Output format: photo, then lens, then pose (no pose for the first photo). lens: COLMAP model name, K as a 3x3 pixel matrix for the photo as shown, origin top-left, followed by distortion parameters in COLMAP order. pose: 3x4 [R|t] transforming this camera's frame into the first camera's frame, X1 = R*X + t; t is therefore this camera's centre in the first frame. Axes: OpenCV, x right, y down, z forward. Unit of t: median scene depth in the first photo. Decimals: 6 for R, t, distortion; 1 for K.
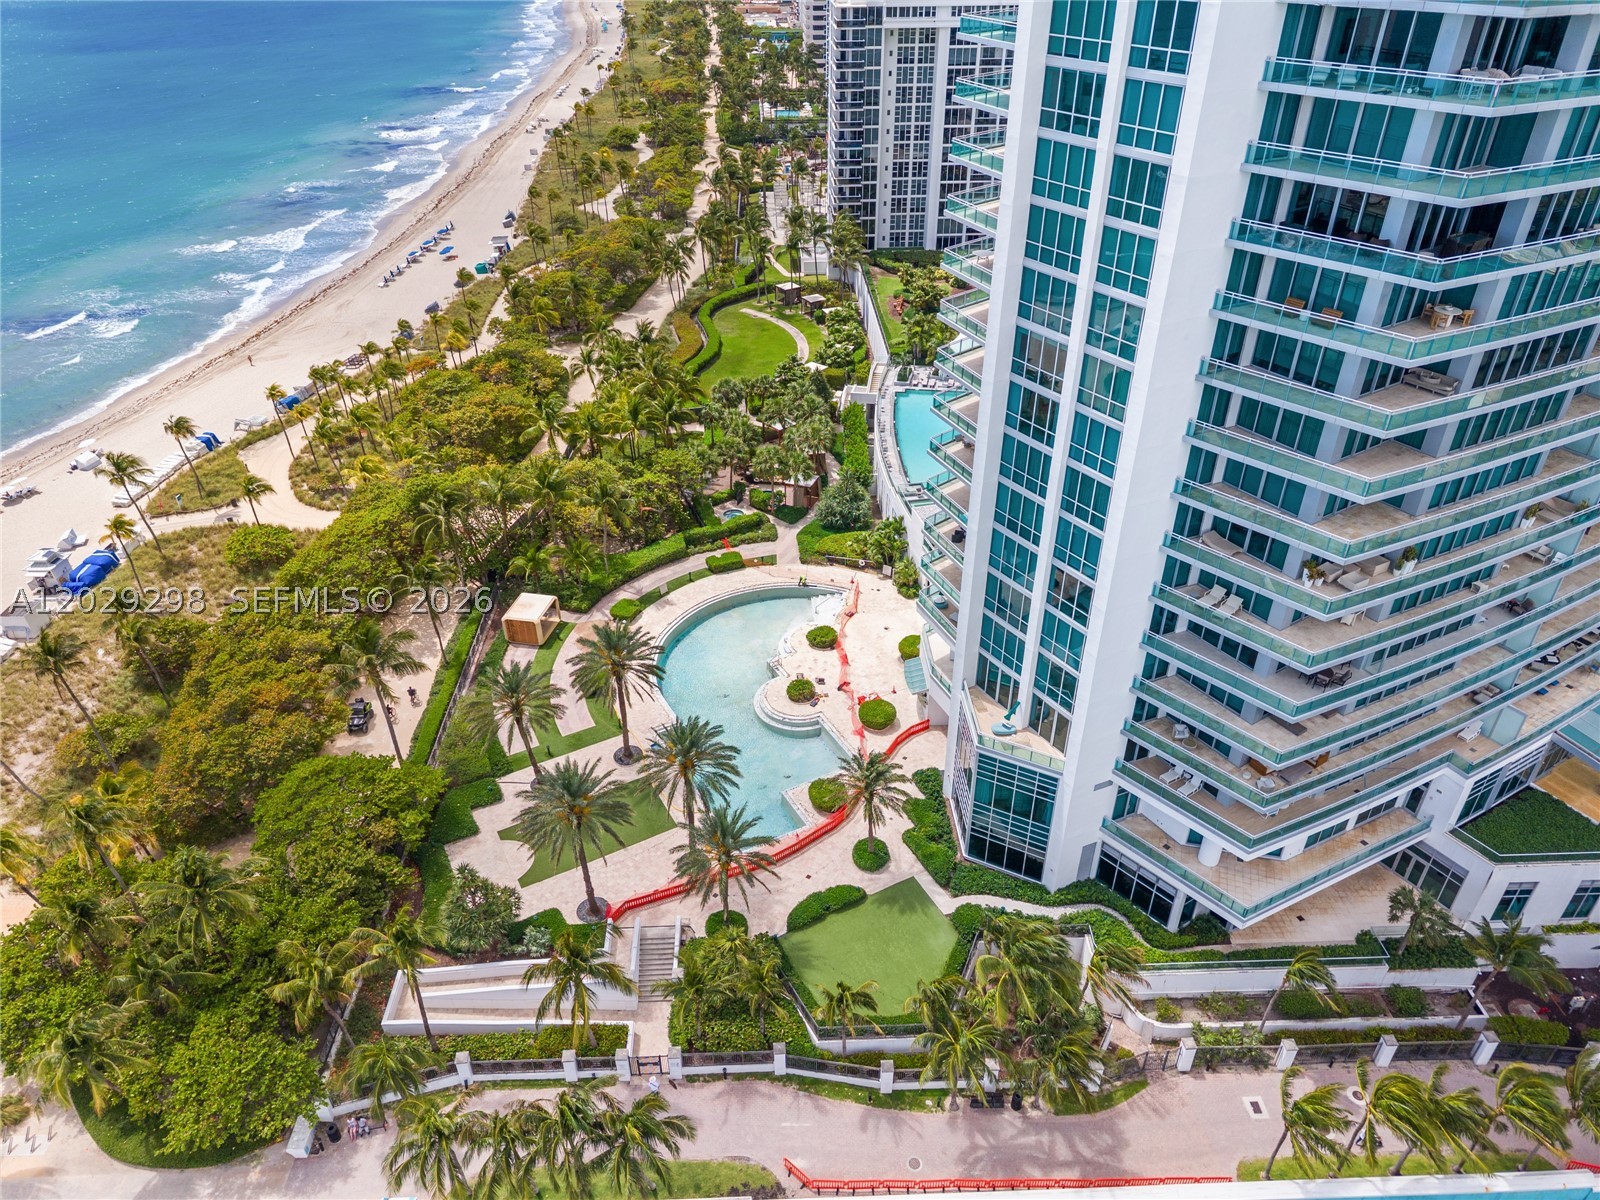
lens RADIAL K [[1085.2, 0, 801.2], [0, 1085.2, 593.0], [0, 0, 1]] dist [0.008137, -0.005363]
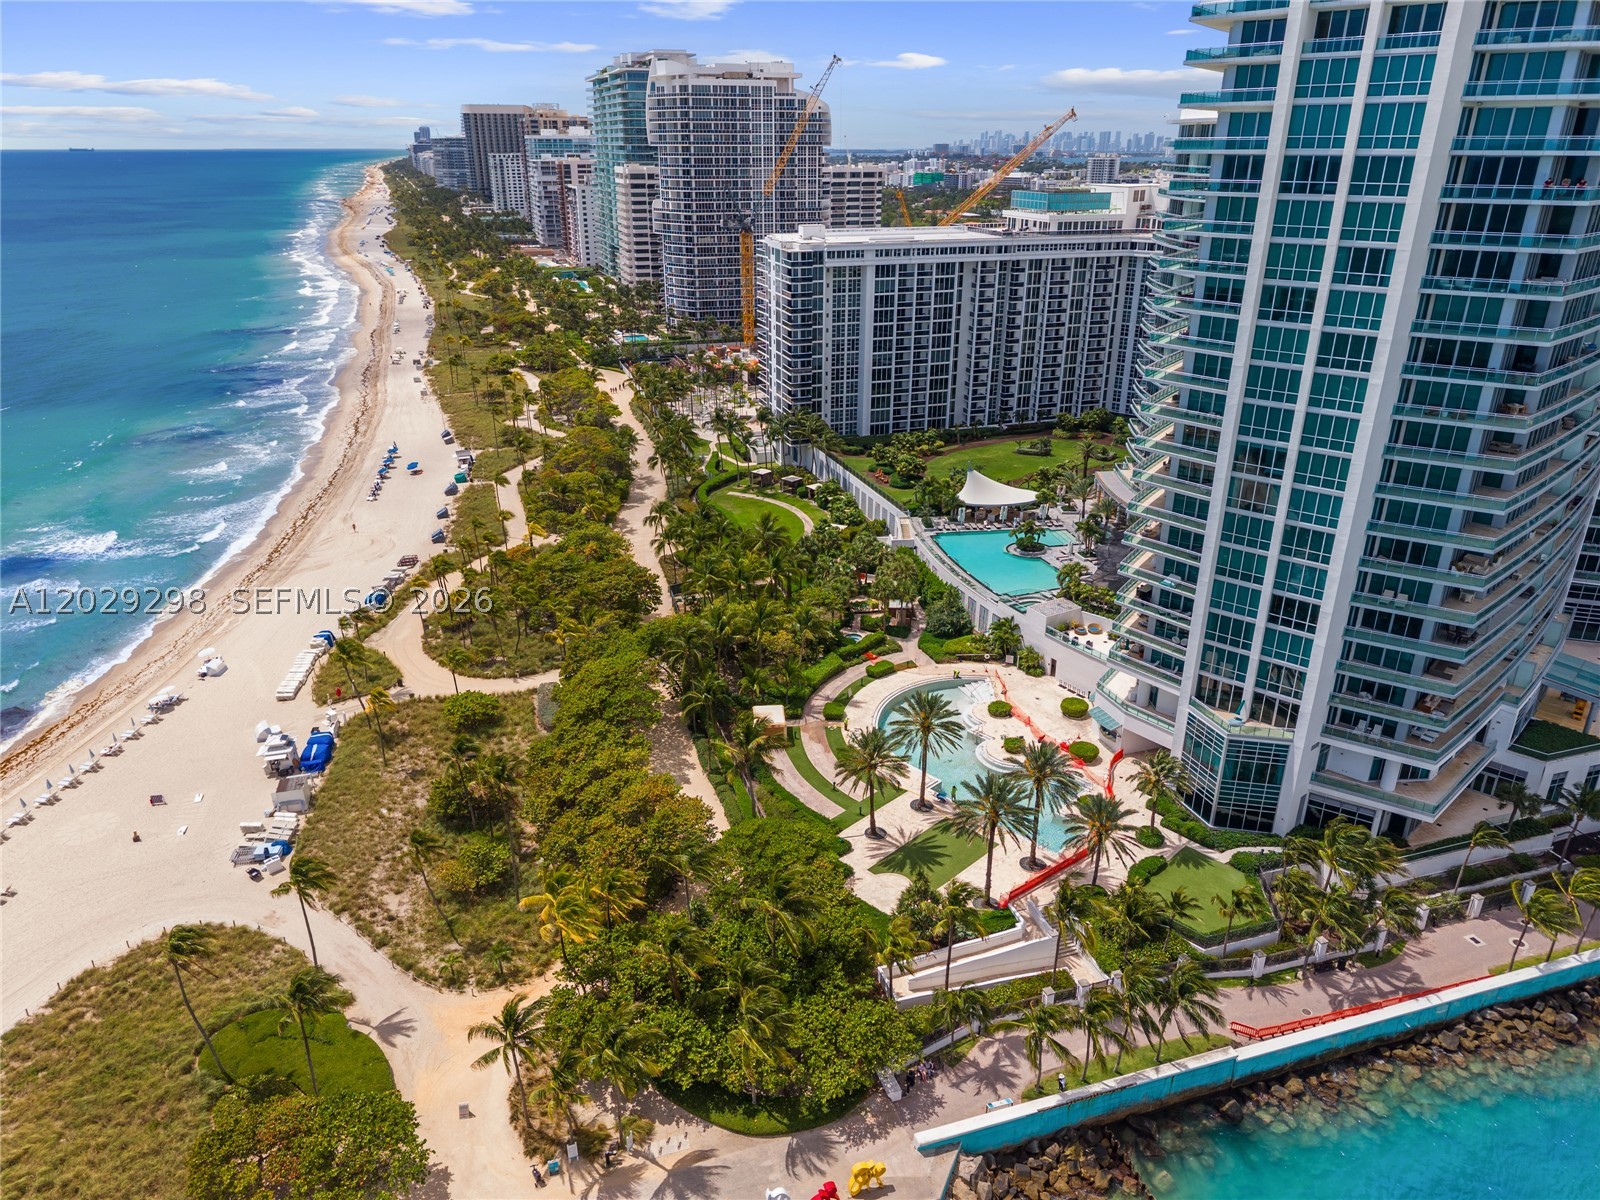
lens RADIAL K [[1085.2, 0, 748.2], [0, 1085.2, 632.9], [0, 0, 1]] dist [0.008137, -0.005363]
pose [[0.961607, -0.101073, 0.255140, -0.430924], [0.140585, 0.979879, -0.141679, 0.069346], [-0.235686, 0.172109, 0.956468, -0.121965]]
